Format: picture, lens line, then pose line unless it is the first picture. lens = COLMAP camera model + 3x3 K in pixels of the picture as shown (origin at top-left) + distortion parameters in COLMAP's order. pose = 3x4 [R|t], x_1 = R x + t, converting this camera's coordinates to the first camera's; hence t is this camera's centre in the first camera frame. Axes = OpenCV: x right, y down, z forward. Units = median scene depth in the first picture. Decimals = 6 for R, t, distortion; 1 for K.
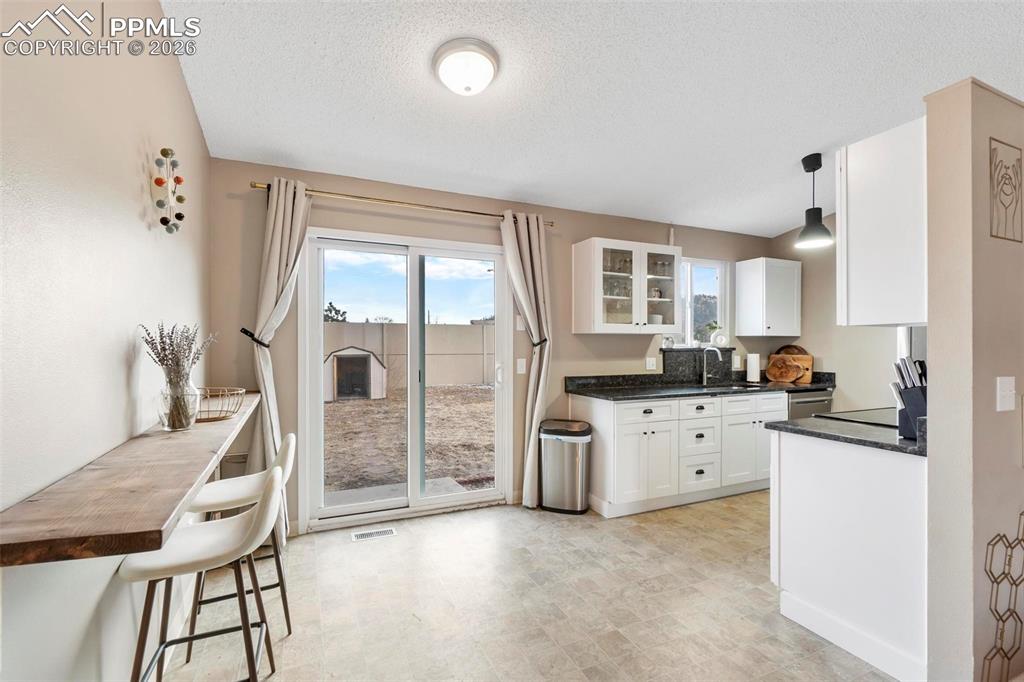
lens RADIAL K [[457.5, 0, 503.4], [0, 457.5, 353.6], [0, 0, 1]] dist [-0.001659, -0.000108]
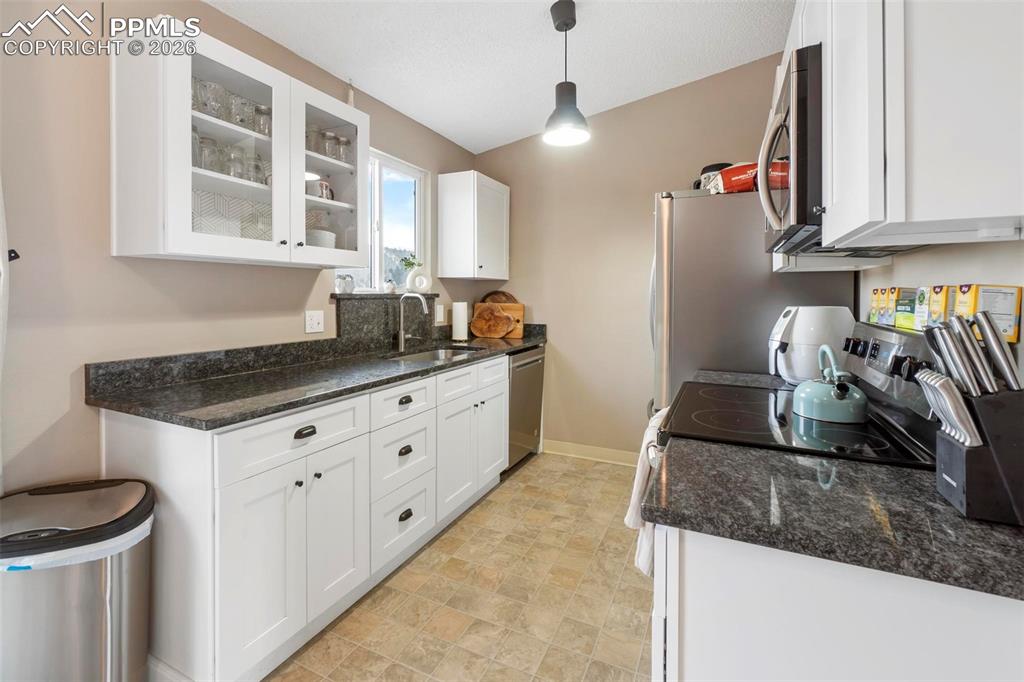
lens RADIAL K [[453.4, 0, 511.7], [0, 453.4, 297.3], [0, 0, 1]] dist [-0.003489, -0.000332]
pose [[0.756953, -0.000191, 0.653469, 0.158833], [0.005986, 0.999960, -0.006642, -0.002295], [-0.653442, 0.008939, 0.756924, 0.470185]]
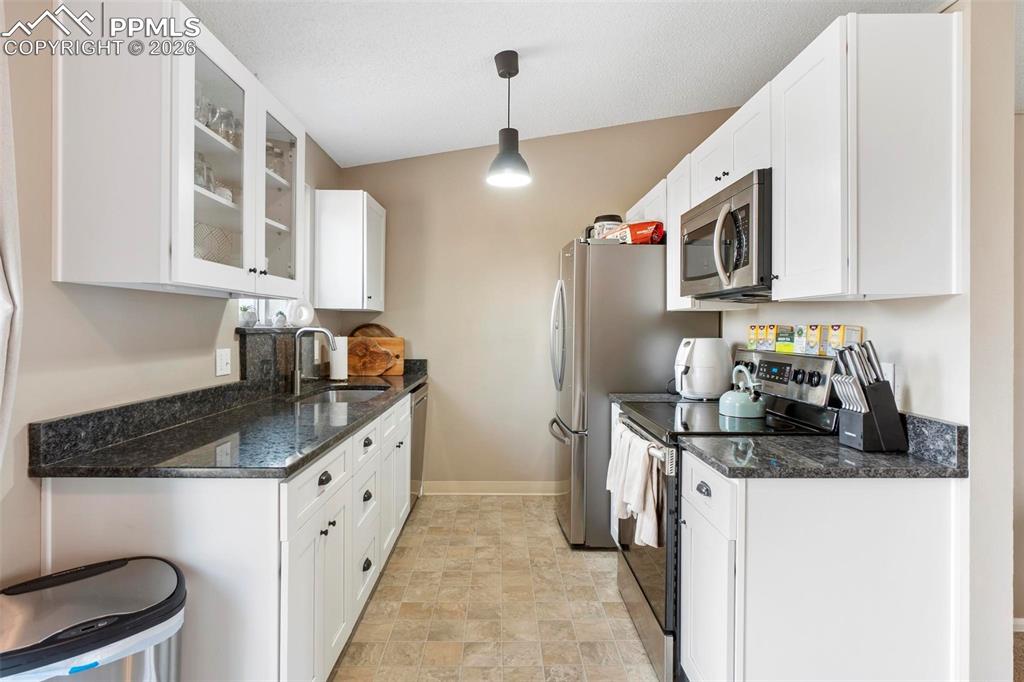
lens RADIAL K [[527.9, 0, 508.2], [0, 527.9, 328.8], [0, 0, 1]] dist [-0.004998, -0.000003]
pose [[0.390649, -0.001500, 0.920538, -0.058762], [0.009832, 0.999948, -0.002543, -0.007579], [-0.920487, 0.010044, 0.390644, 0.582056]]
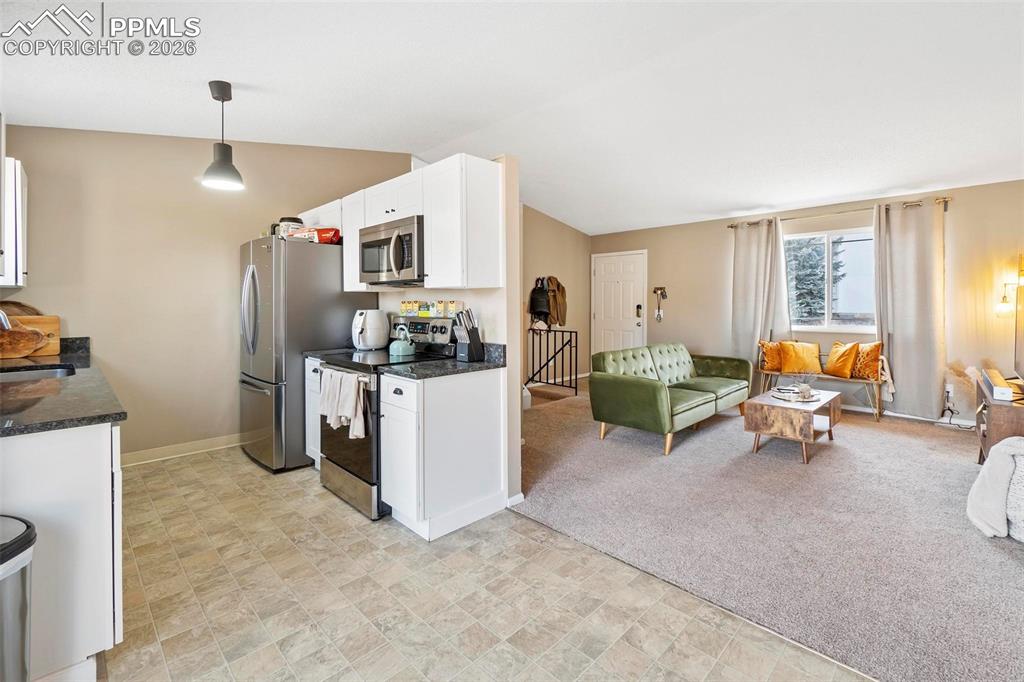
lens RADIAL K [[453.2, 0, 514.2], [0, 453.2, 310.2], [0, 0, 1]] dist [-0.004207, -0.000175]
pose [[-0.365728, -0.013232, 0.930628, -0.278252], [0.017189, 0.999632, 0.020968, -0.007810], [-0.930563, 0.023665, -0.365366, 0.683538]]
